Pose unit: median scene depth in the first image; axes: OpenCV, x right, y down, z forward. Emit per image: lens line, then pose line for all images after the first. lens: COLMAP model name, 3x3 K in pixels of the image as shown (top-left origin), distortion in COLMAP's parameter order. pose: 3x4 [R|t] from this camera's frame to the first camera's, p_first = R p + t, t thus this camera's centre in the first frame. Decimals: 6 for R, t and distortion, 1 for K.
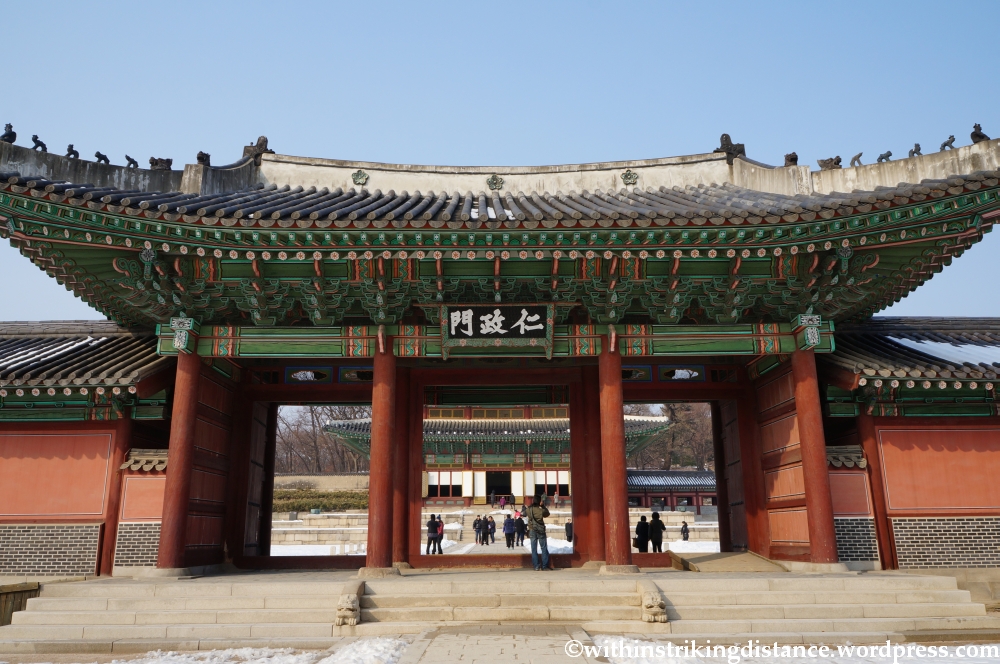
lens RADIAL K [[769.7, 0, 484.2], [0, 769.7, 330.3], [0, 0, 1]] dist [-0.028437, 0.005114]
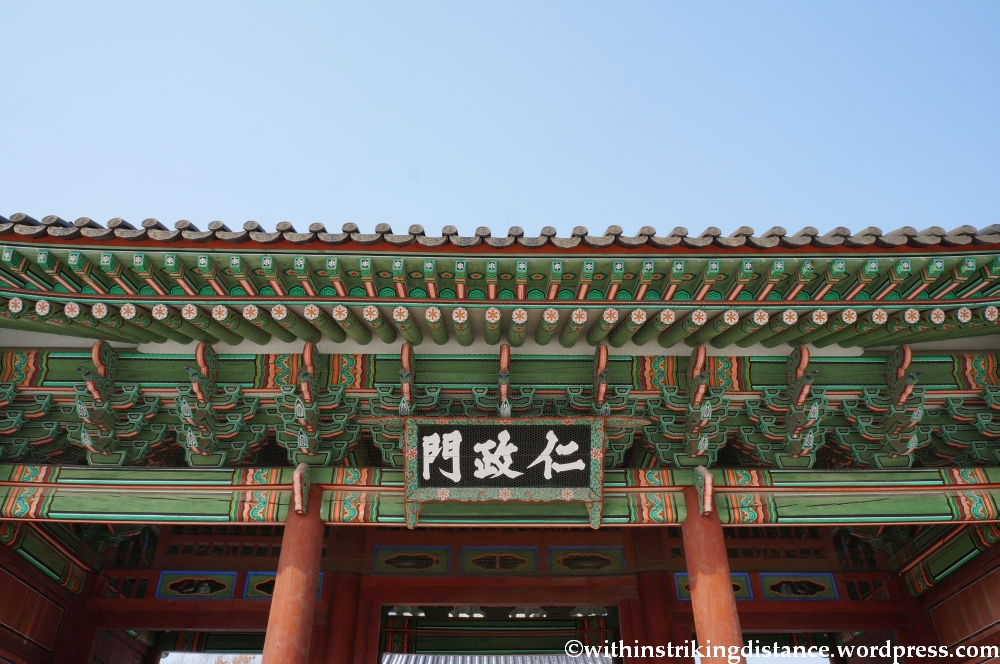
lens RADIAL K [[769.7, 0, 484.2], [0, 769.7, 330.3], [0, 0, 1]] dist [-0.028437, 0.005114]
pose [[0.999959, 0.008493, 0.002990, -0.000292], [-0.006832, 0.931994, -0.362410, 0.108682], [-0.005865, 0.362375, 0.932014, 0.431282]]
